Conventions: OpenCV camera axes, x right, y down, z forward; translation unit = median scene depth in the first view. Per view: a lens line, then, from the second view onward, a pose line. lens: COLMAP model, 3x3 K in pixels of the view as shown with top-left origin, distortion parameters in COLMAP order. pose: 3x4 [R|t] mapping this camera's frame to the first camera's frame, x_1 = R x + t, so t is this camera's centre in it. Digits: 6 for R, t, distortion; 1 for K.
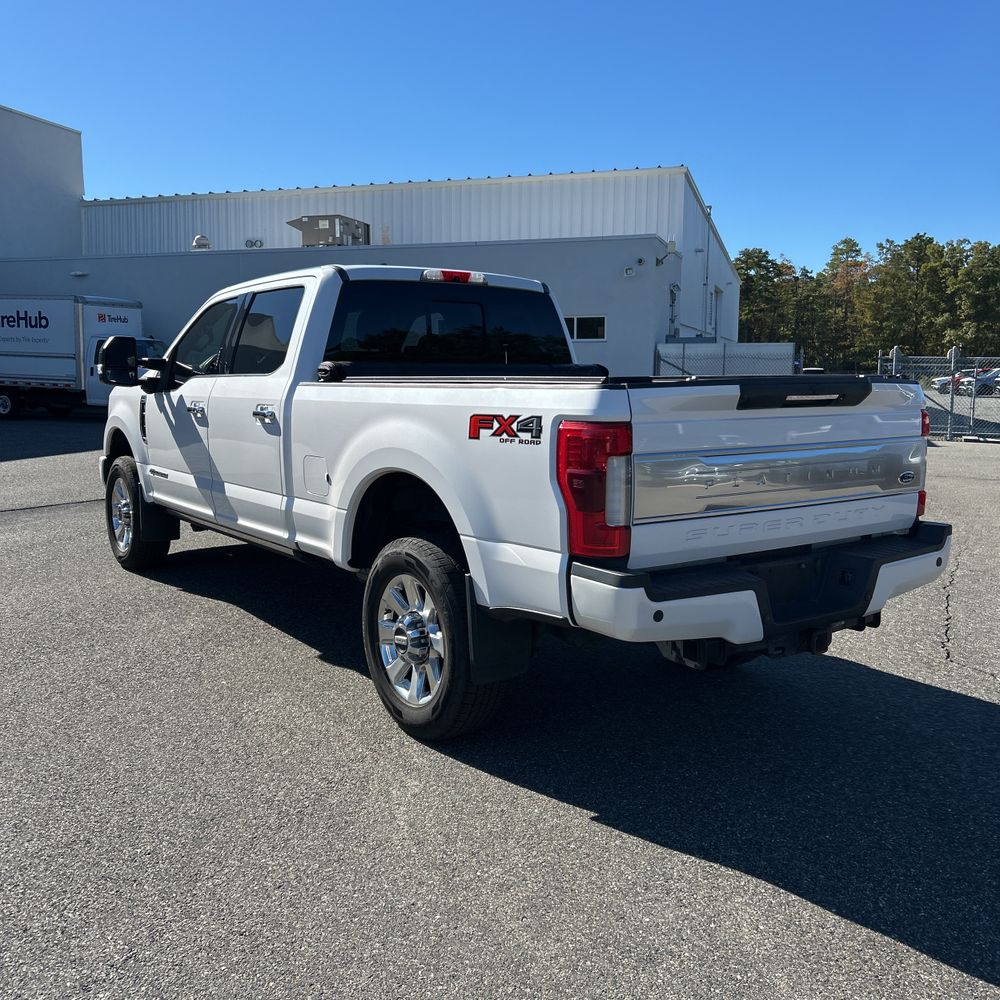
lens RADIAL K [[1013.0, 0, 485.9], [0, 1013.0, 495.8], [0, 0, 1]] dist [0.097407, -0.152007]
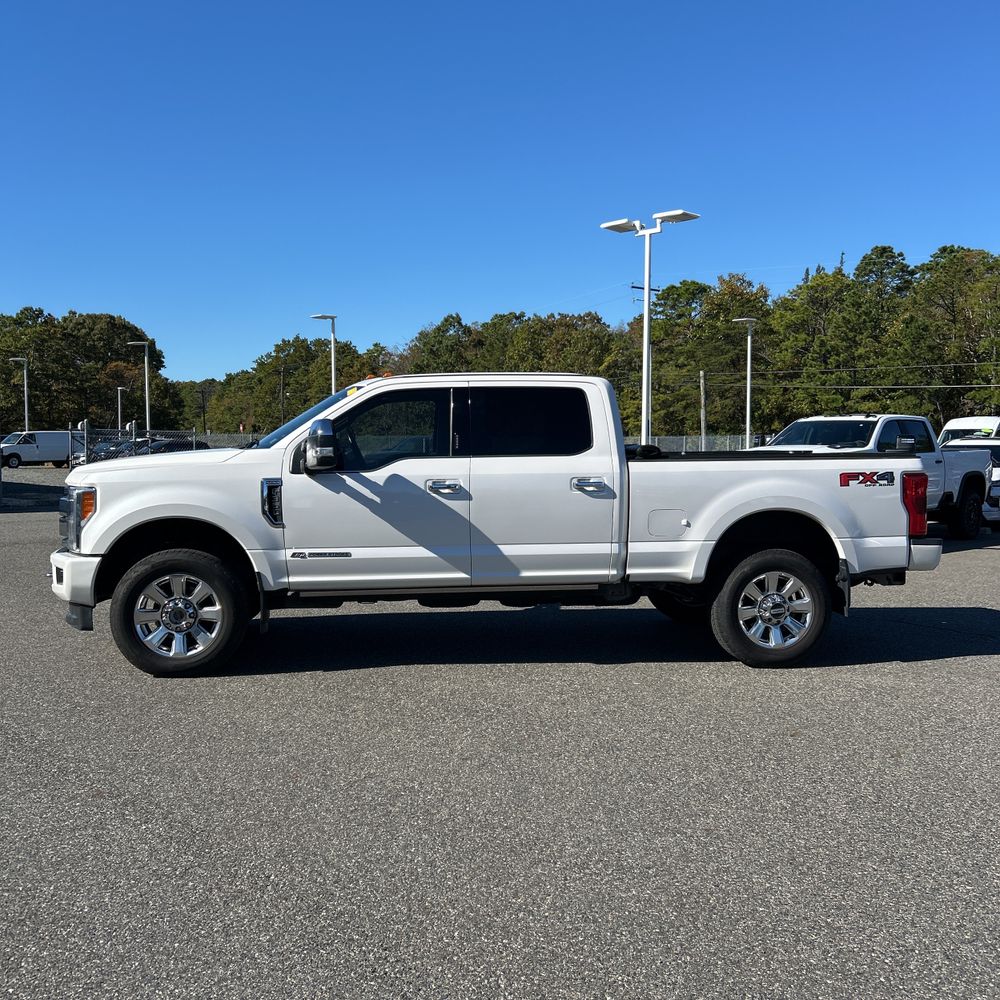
lens RADIAL K [[1013.0, 0, 485.9], [0, 1013.0, 495.8], [0, 0, 1]] dist [0.097407, -0.152007]
pose [[0.477384, -0.052620, 0.877118, -1.482959], [0.108145, 0.994135, 0.000781, -0.082791], [-0.872014, 0.094483, 0.480275, 0.495299]]
